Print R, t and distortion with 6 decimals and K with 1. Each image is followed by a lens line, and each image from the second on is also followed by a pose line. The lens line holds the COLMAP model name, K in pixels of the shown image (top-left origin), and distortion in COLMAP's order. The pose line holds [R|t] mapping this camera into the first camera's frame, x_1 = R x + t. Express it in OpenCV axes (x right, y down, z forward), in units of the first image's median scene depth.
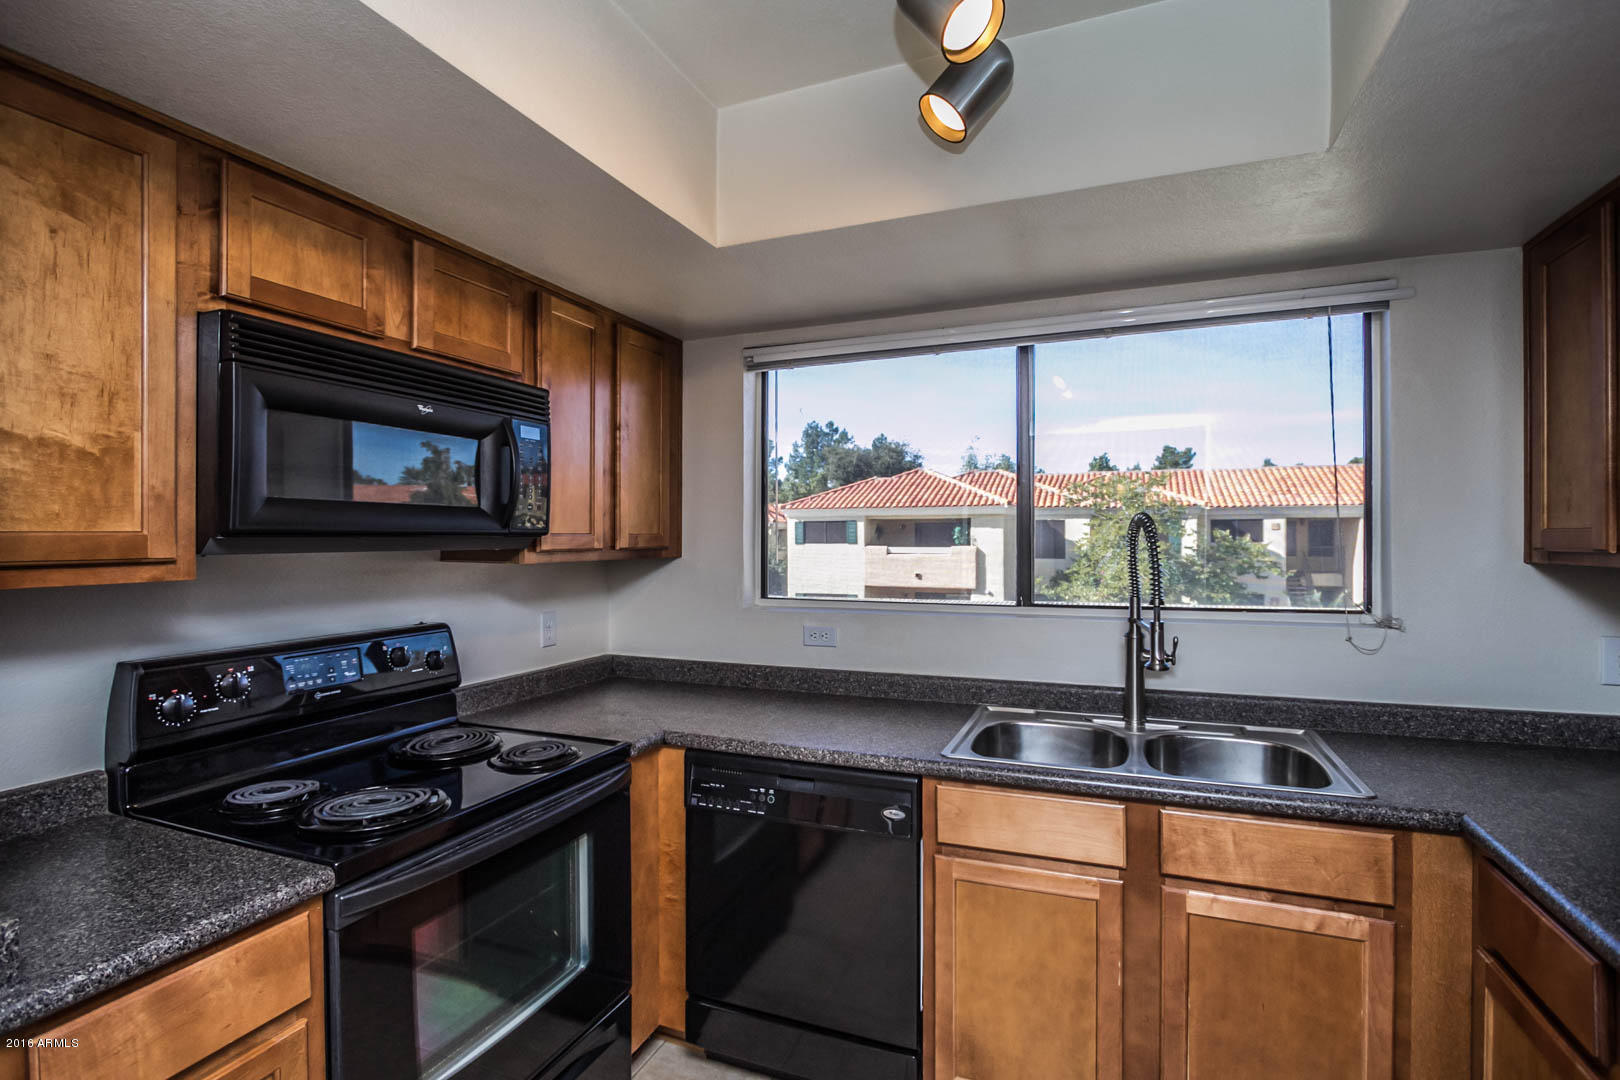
lens RADIAL K [[747.1, 0, 807.9], [0, 747.1, 539.4], [0, 0, 1]] dist [-0.012758, 0.001525]
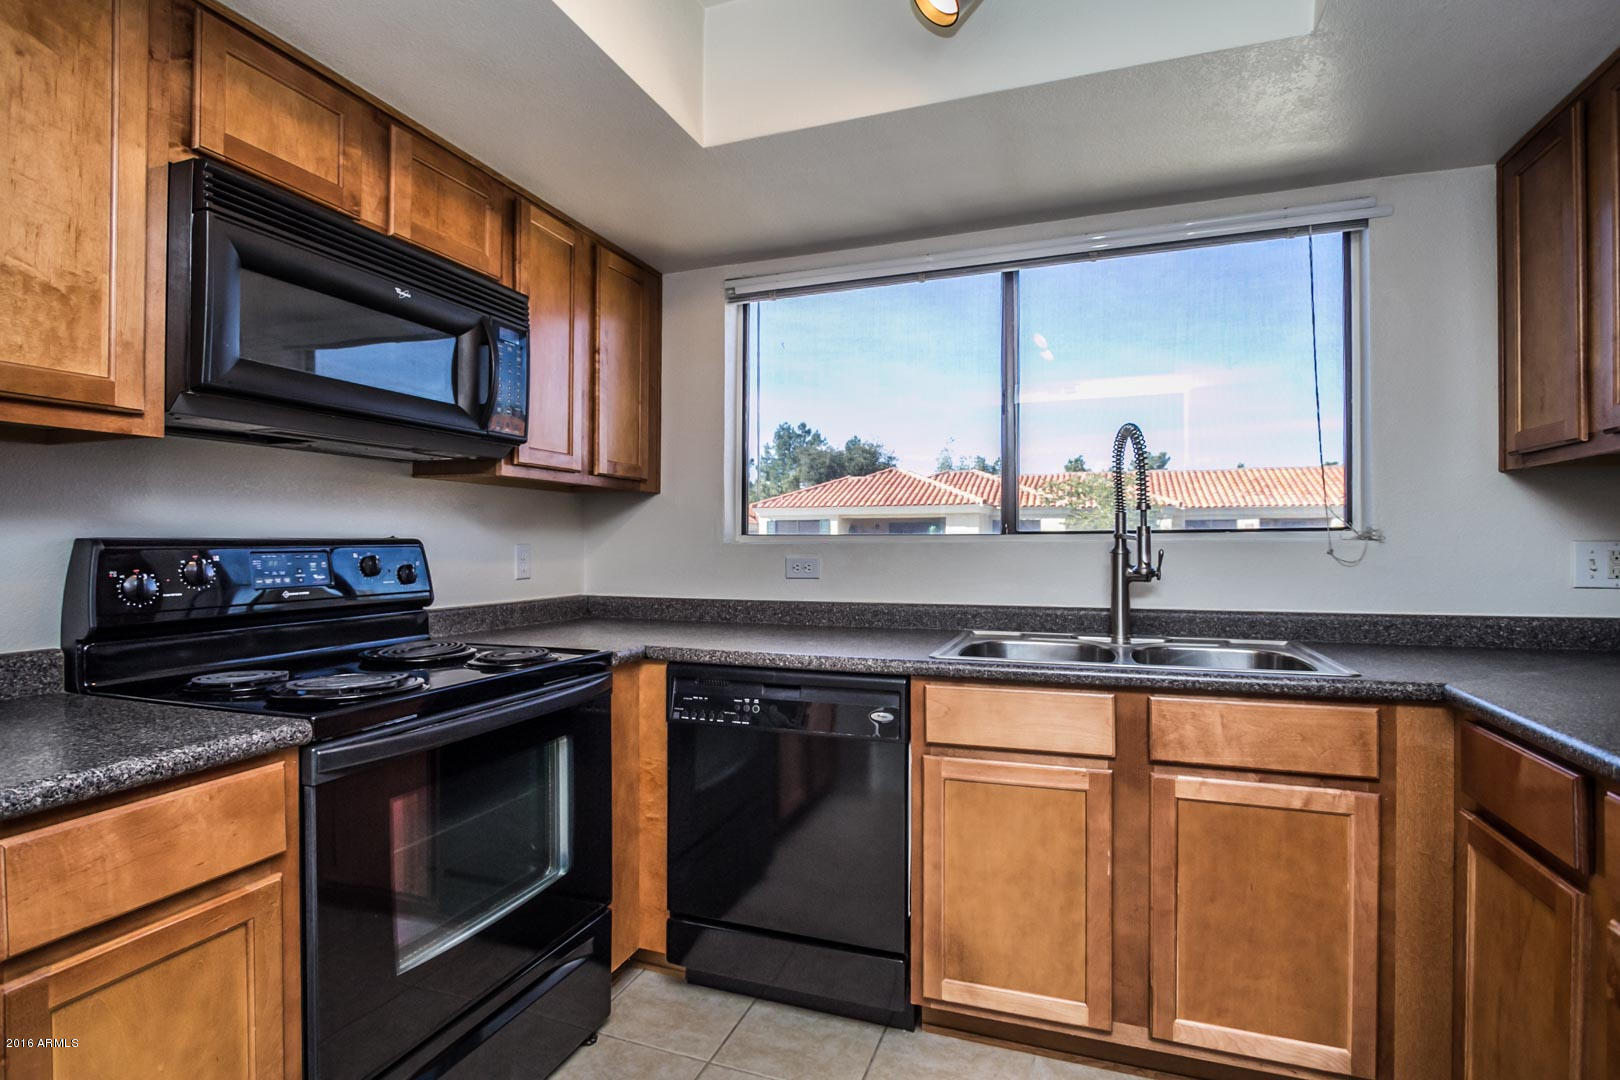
lens RADIAL K [[764.7, 0, 805.9], [0, 764.7, 541.9], [0, 0, 1]] dist [-0.012513, 0.001406]
pose [[0.999376, 0.003316, 0.035162, -0.019724], [-0.003106, 0.999977, -0.006015, 0.133468], [-0.035181, 0.005902, 0.999364, -0.007233]]
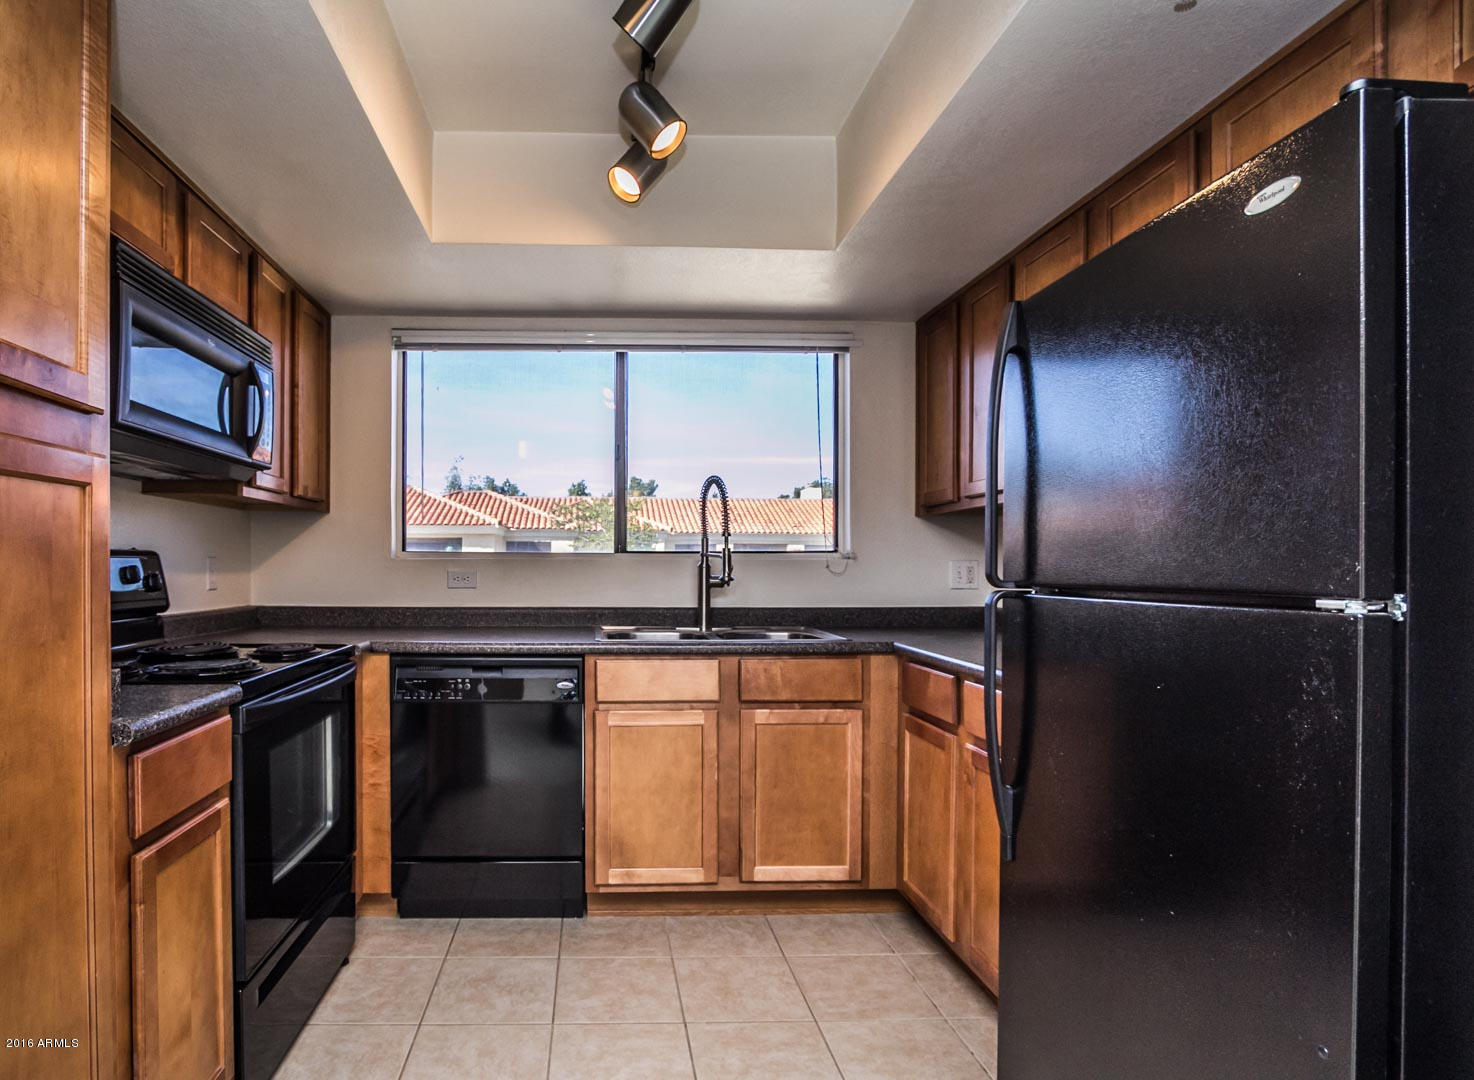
lens RADIAL K [[783.4, 0, 625.0], [0, 783.4, 575.0], [0, 0, 1]] dist [-0.001986, -0.001157]
pose [[0.903133, 0.006145, 0.429317, -0.359513], [-0.010439, 0.999916, 0.007648, 0.143509], [-0.429234, -0.011389, 0.903121, -0.295483]]
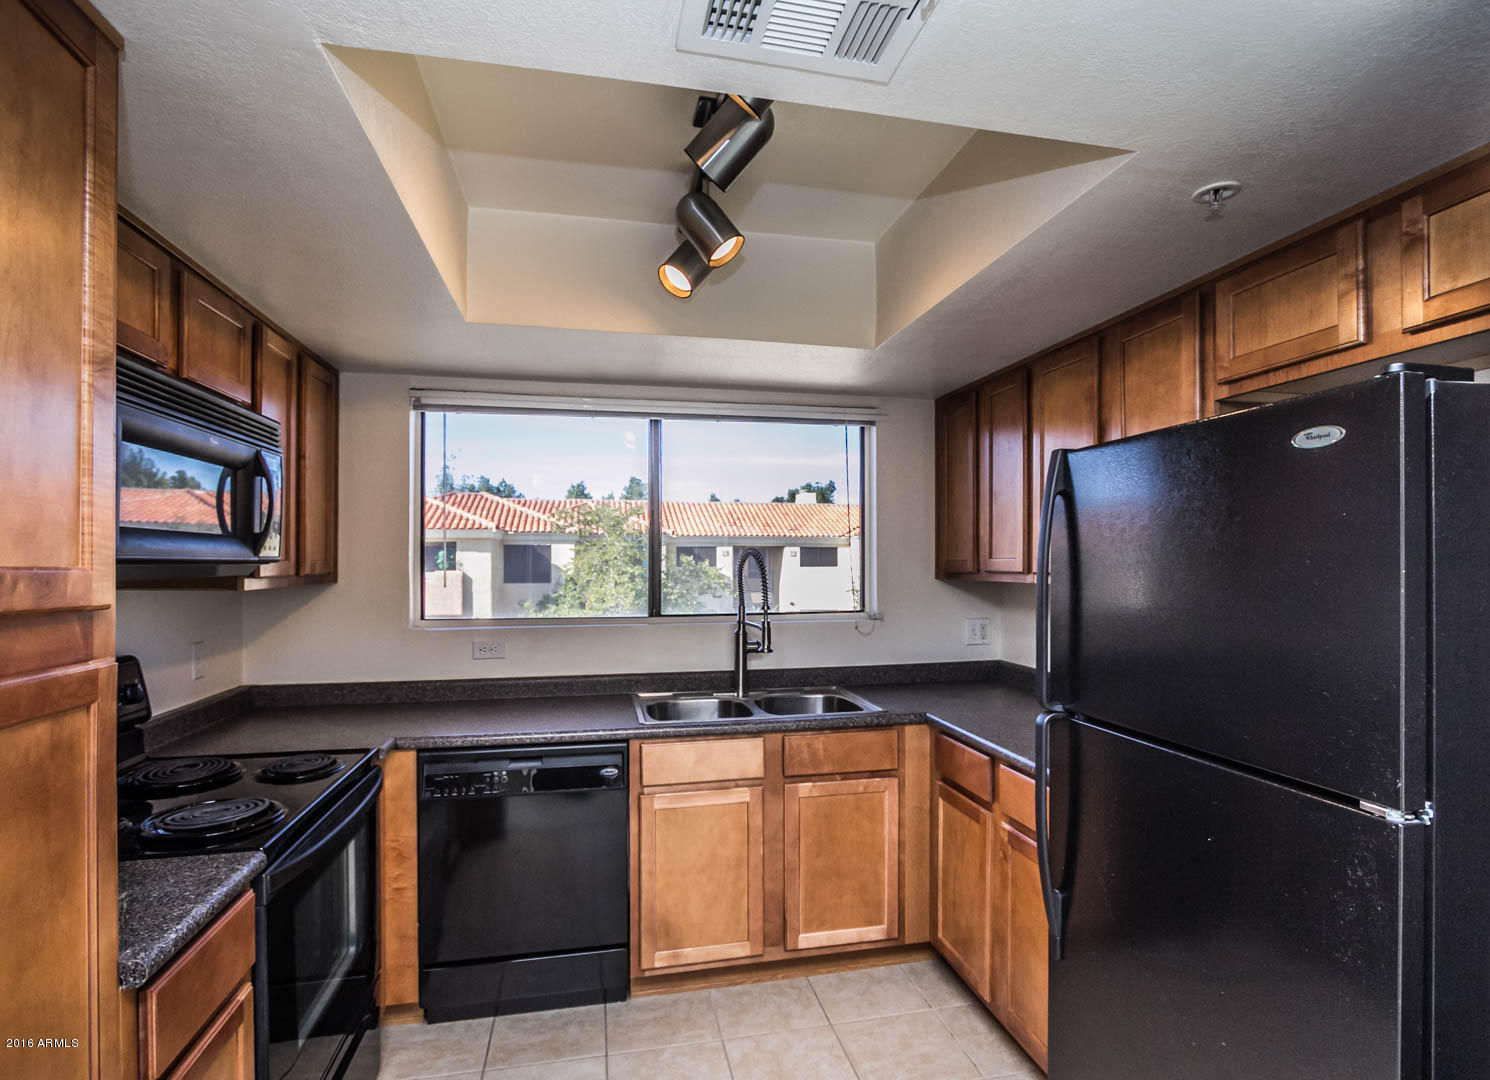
lens RADIAL K [[760.5, 0, 772.6], [0, 760.5, 564.2], [0, 0, 1]] dist [-0.004652, -0.000104]
pose [[0.803406, 0.000984, 0.595431, -0.412174], [-0.001141, 0.999999, -0.000113, -0.001755], [-0.595431, -0.000589, 0.803406, -0.227222]]
